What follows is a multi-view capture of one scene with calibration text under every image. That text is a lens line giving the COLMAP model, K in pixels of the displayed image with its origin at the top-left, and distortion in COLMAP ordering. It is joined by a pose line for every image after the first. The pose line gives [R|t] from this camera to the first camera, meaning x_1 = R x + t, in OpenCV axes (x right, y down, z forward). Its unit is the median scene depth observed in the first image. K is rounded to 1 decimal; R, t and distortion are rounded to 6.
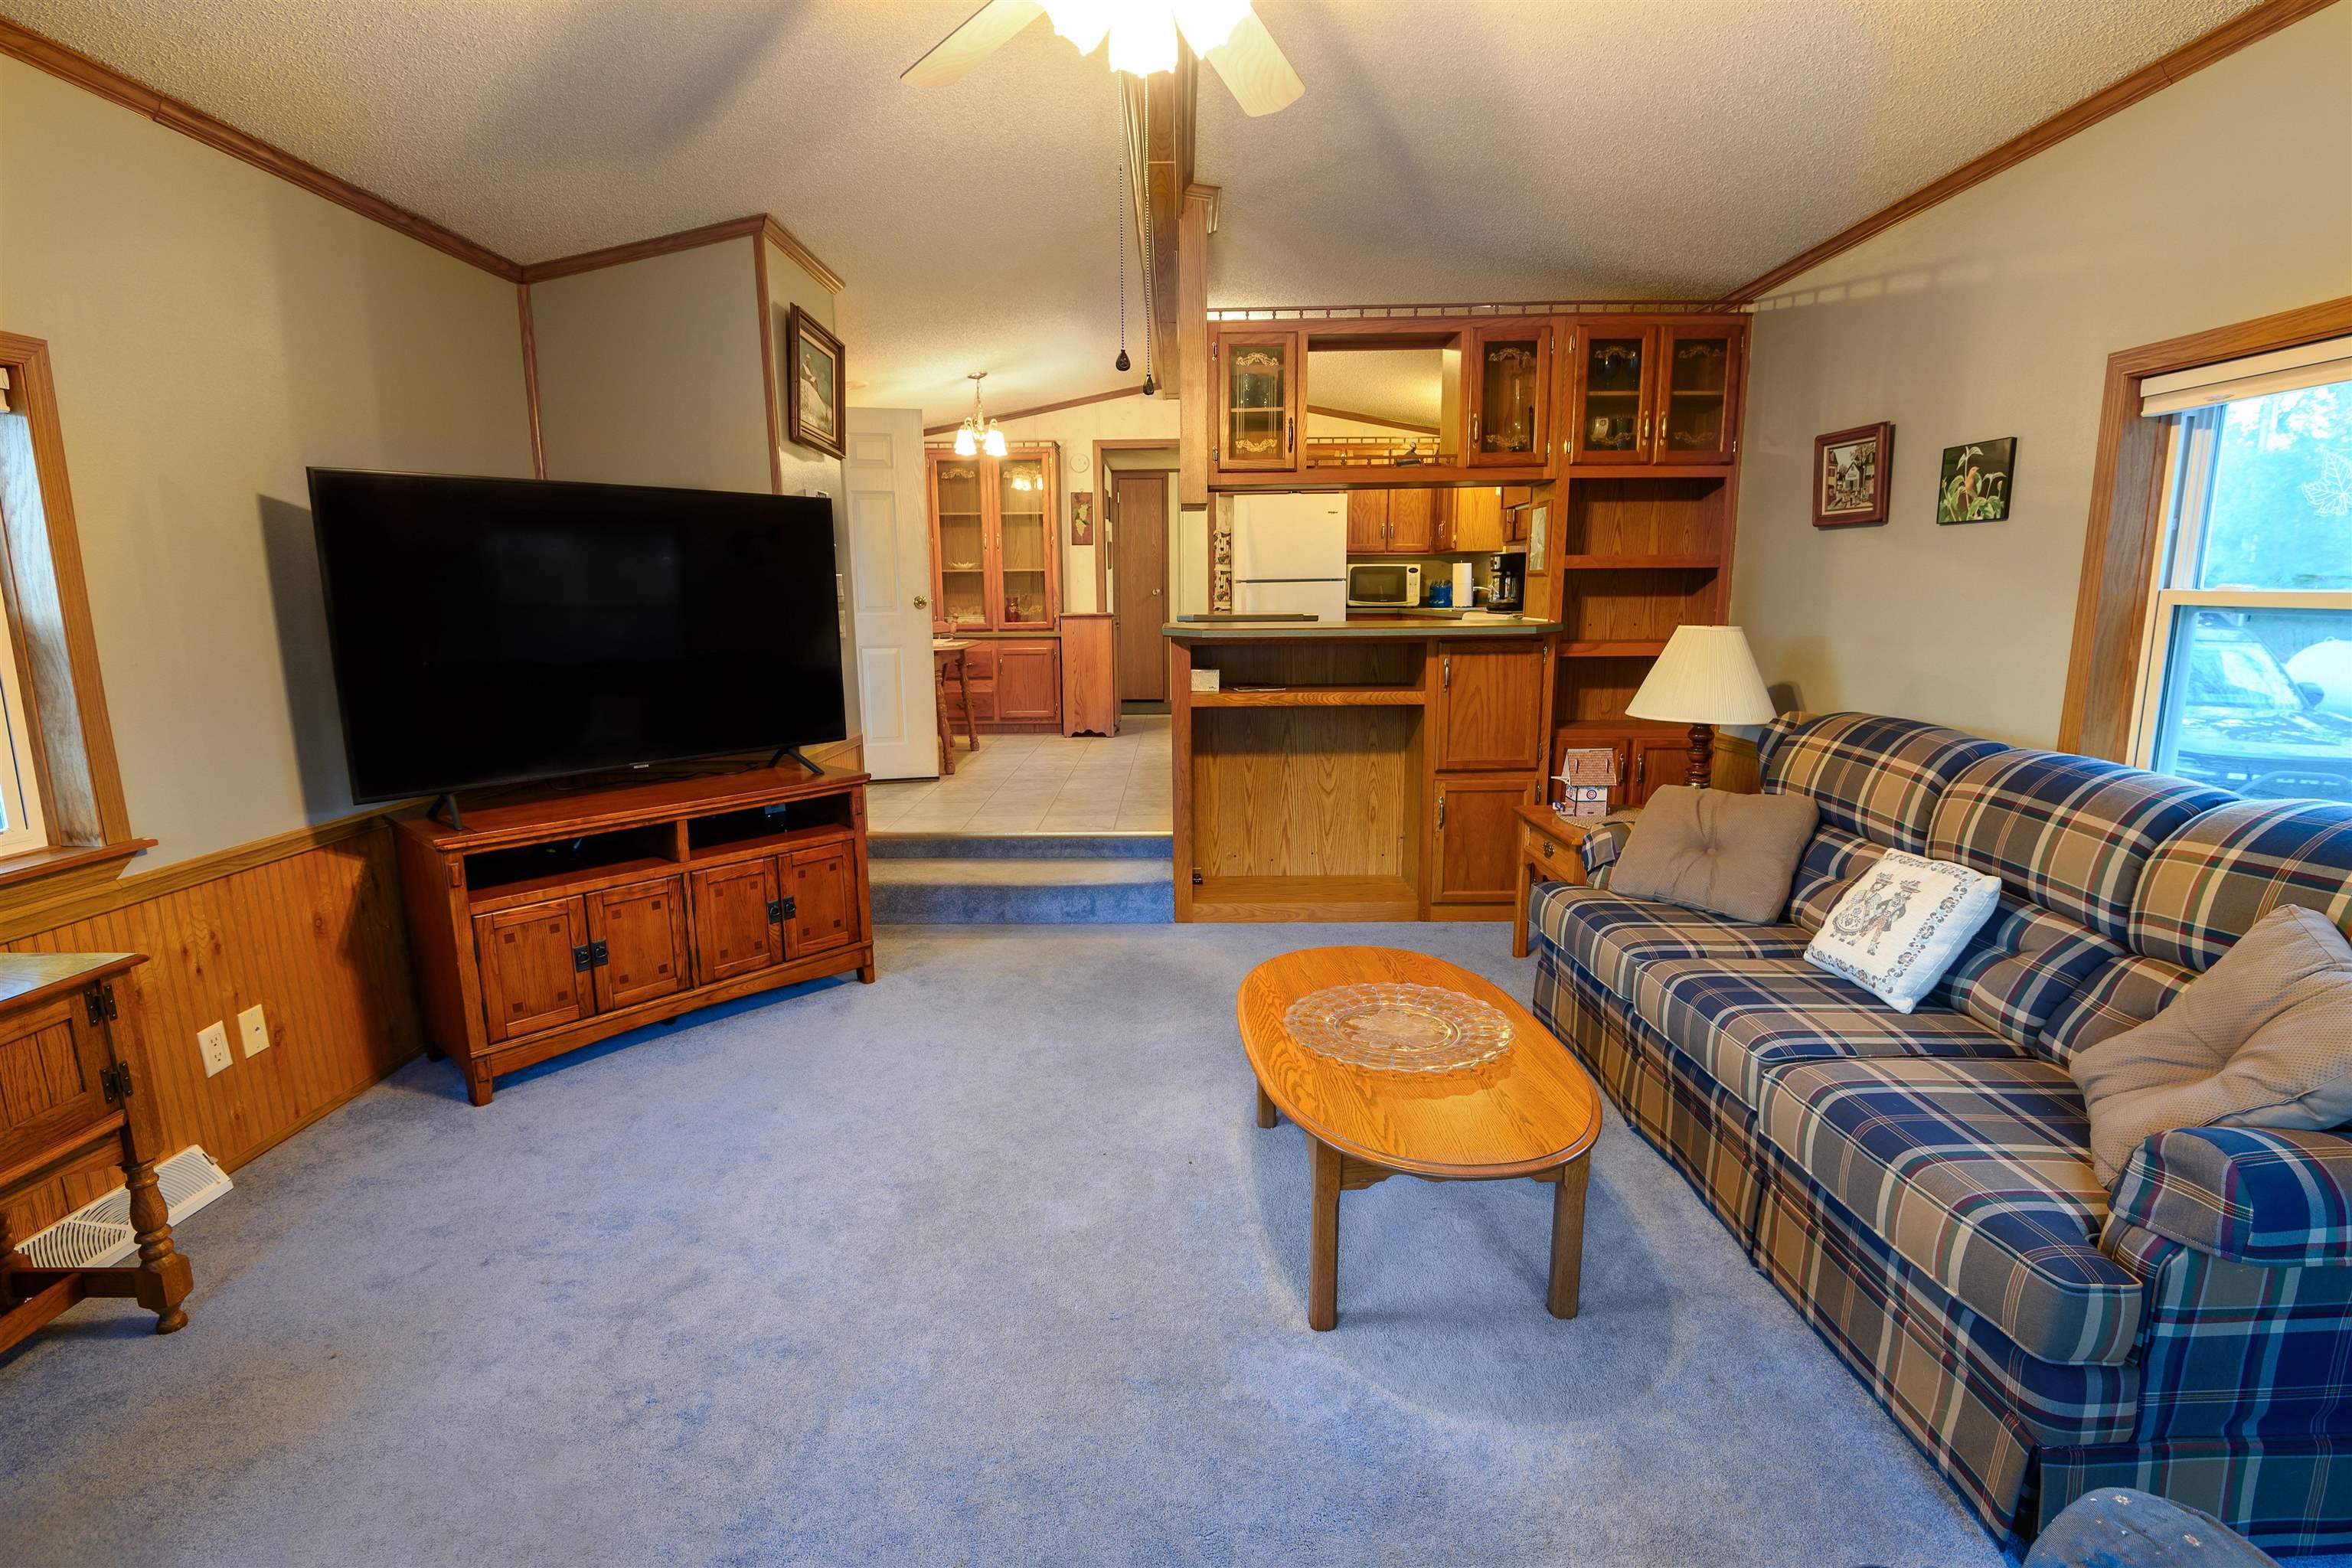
lens RADIAL K [[1089.8, 0, 1176.1], [0, 1089.8, 780.4], [0, 0, 1]] dist [-0.001521, 0.000435]
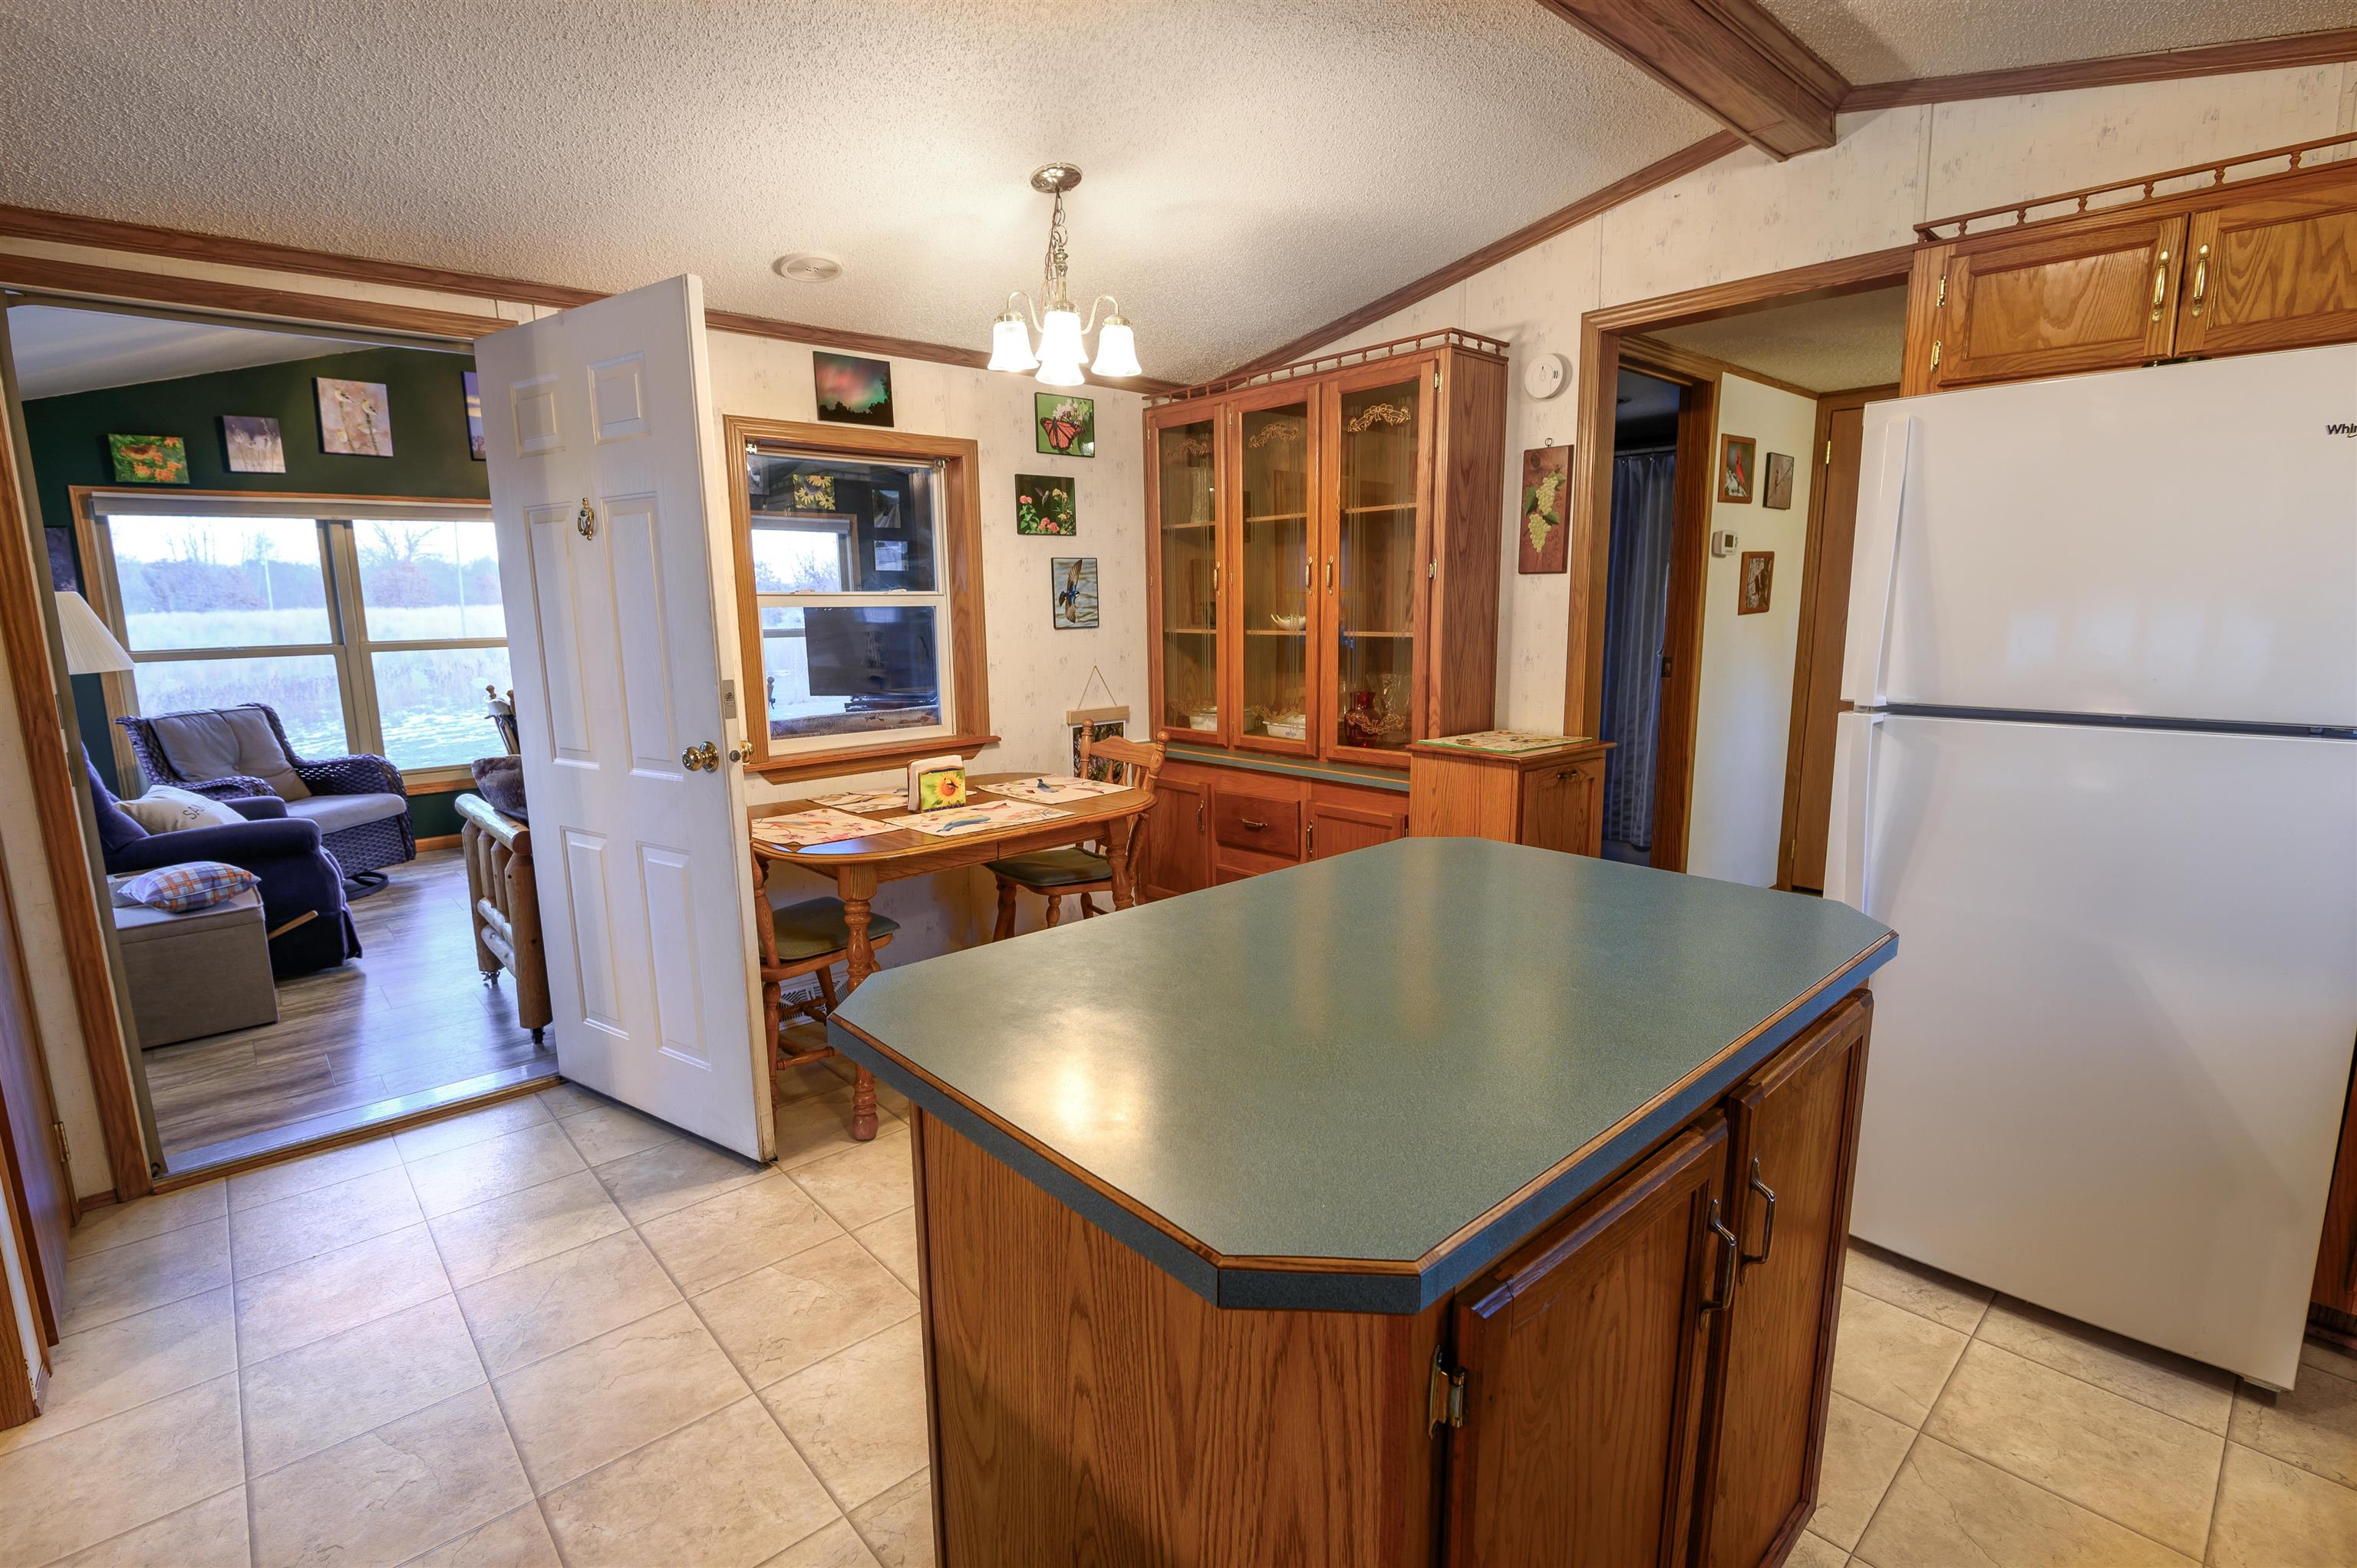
lens RADIAL K [[1092.0, 0, 1182.1], [0, 1092.0, 784.7], [0, 0, 1]] dist [-0.001521, 0.000435]
pose [[0.672987, 0.124615, -0.729081, 0.138587], [-0.120444, 0.991012, 0.058206, -0.145021], [0.729782, 0.048642, 0.681948, 0.622986]]
